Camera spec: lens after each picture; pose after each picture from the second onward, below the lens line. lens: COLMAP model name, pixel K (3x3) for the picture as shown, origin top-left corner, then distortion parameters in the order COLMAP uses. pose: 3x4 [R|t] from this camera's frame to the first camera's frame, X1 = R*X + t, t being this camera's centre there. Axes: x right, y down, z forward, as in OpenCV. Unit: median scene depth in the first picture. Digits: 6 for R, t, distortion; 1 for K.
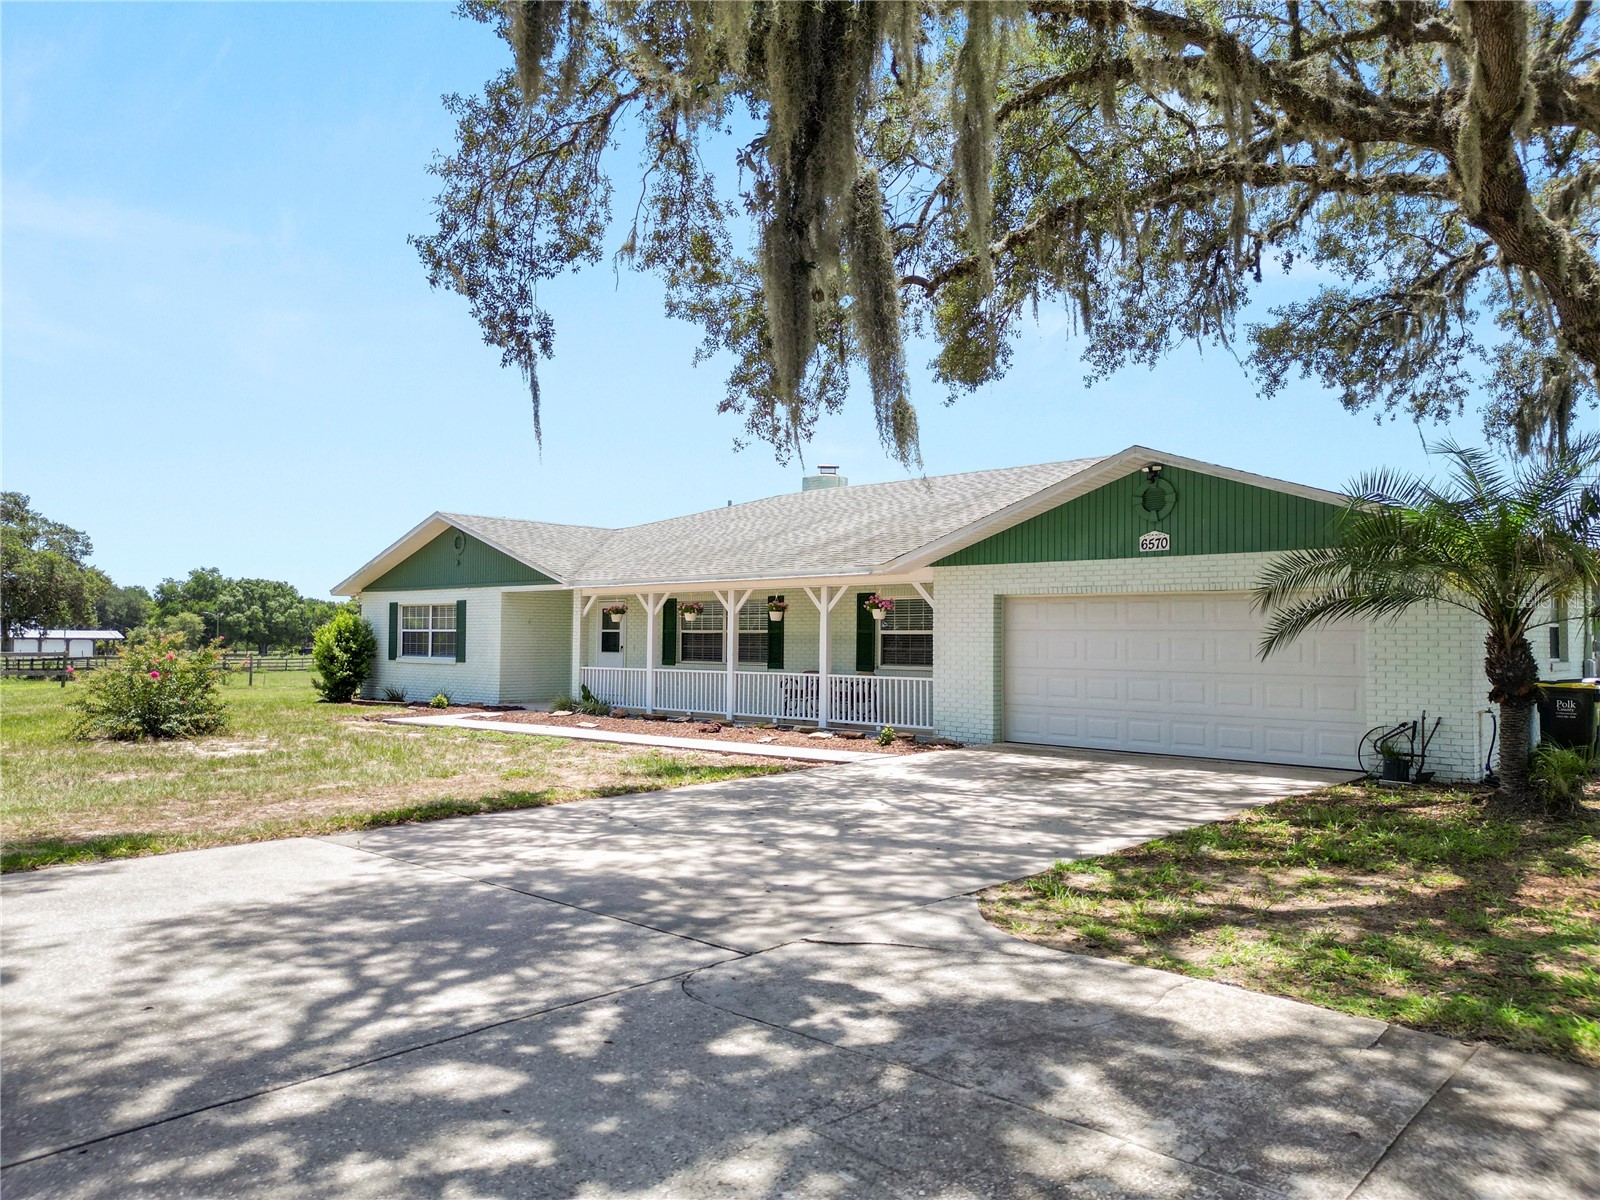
lens RADIAL K [[1123.7, 0, 800.0], [0, 1123.7, 600.0], [0, 0, 1]] dist [0.065126, -0.065969]
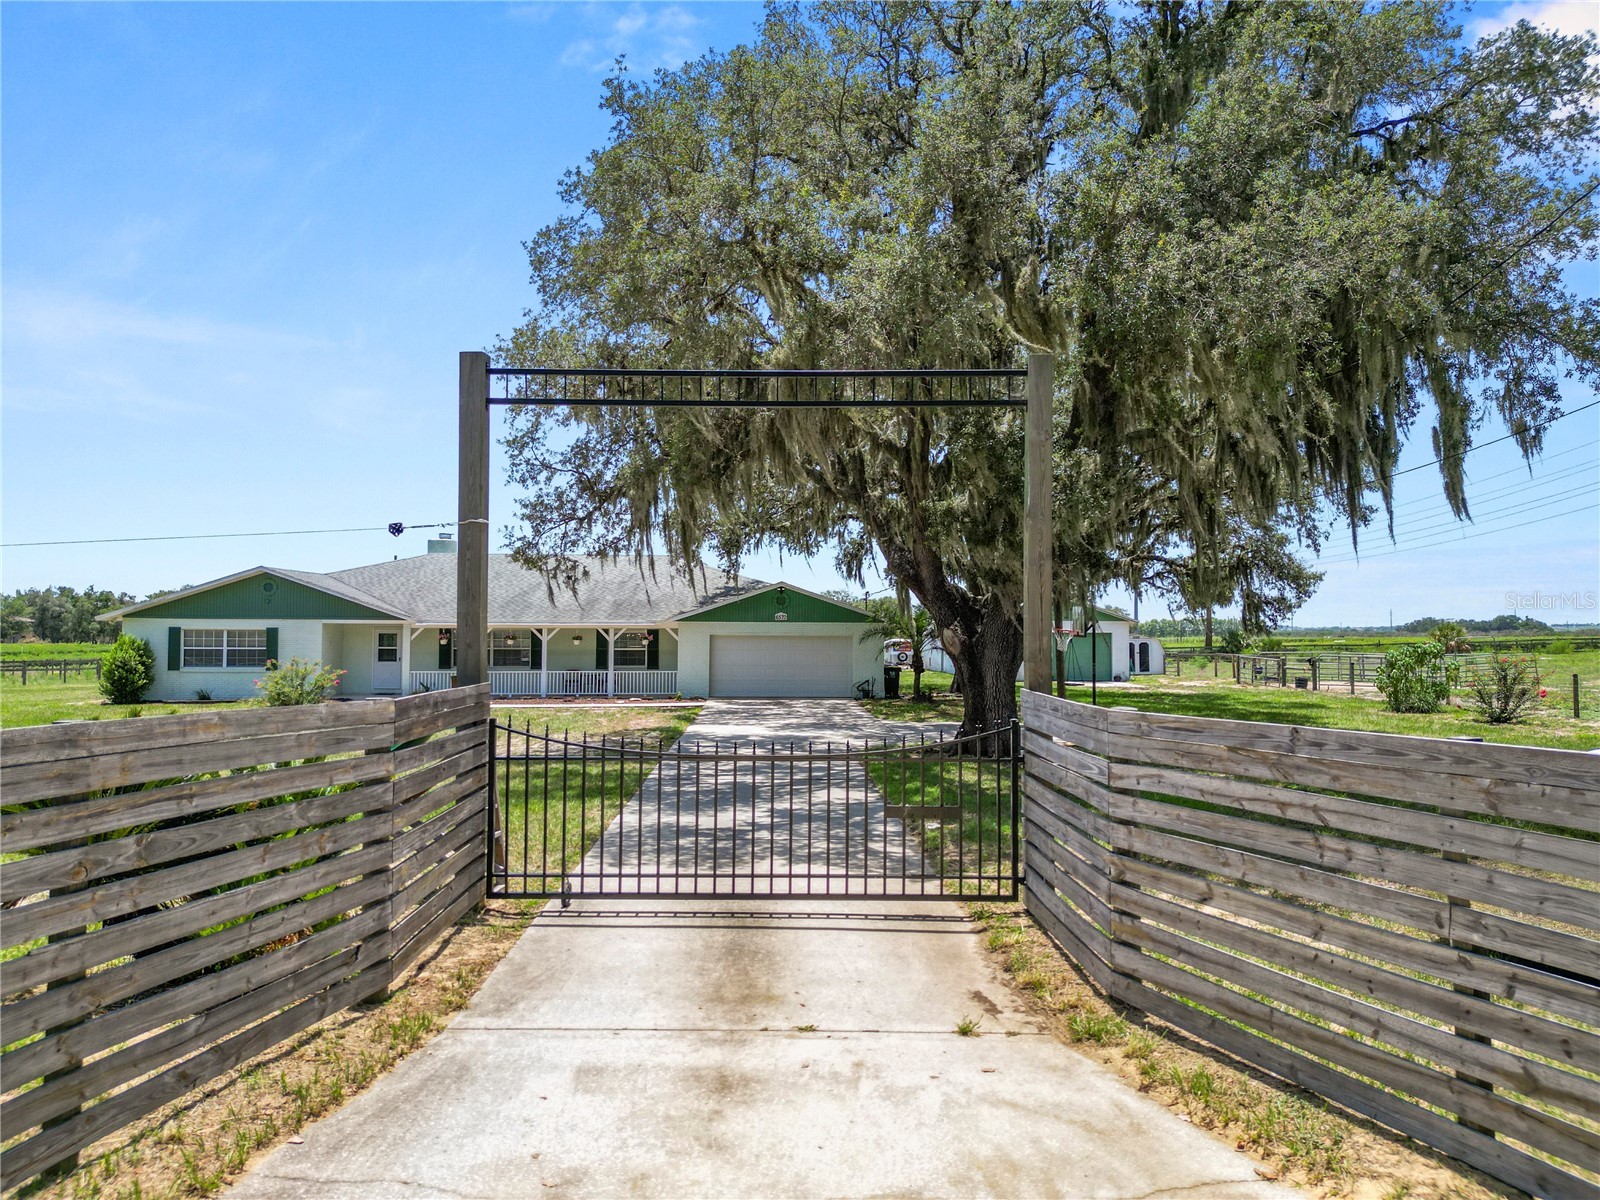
lens RADIAL K [[1123.7, 0, 800.0], [0, 1123.7, 600.0], [0, 0, 1]] dist [0.065126, -0.065969]
pose [[0.721816, 0.016068, 0.691898, -0.982219], [-0.023585, 0.999721, 0.001389, -0.063520], [-0.691683, -0.017321, 0.721994, -0.615427]]
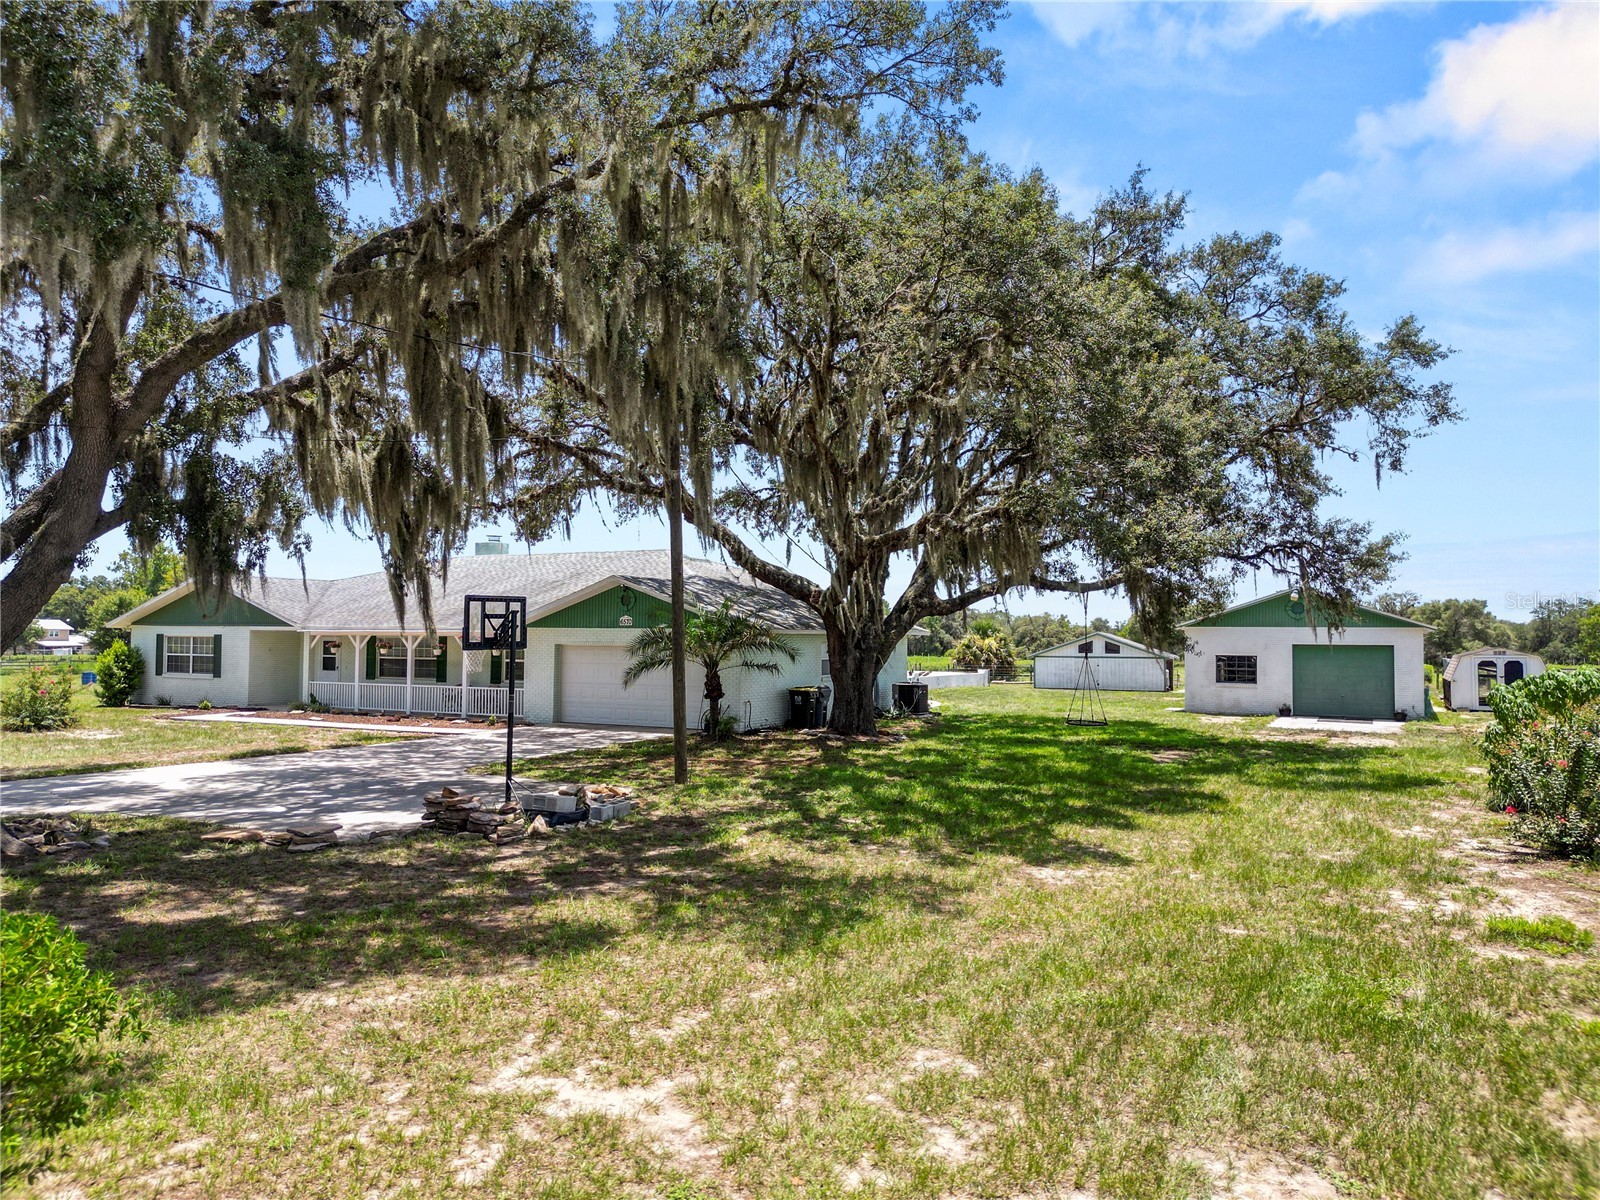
lens RADIAL K [[1120.3, 0, 800.0], [0, 1120.3, 600.0], [0, 0, 1]] dist [0.094585, -0.127551]
pose [[0.971888, 0.008685, 0.235284, 0.097560], [-0.010063, 0.999939, 0.004656, -0.070295], [-0.235229, -0.006893, 0.971916, -0.707212]]
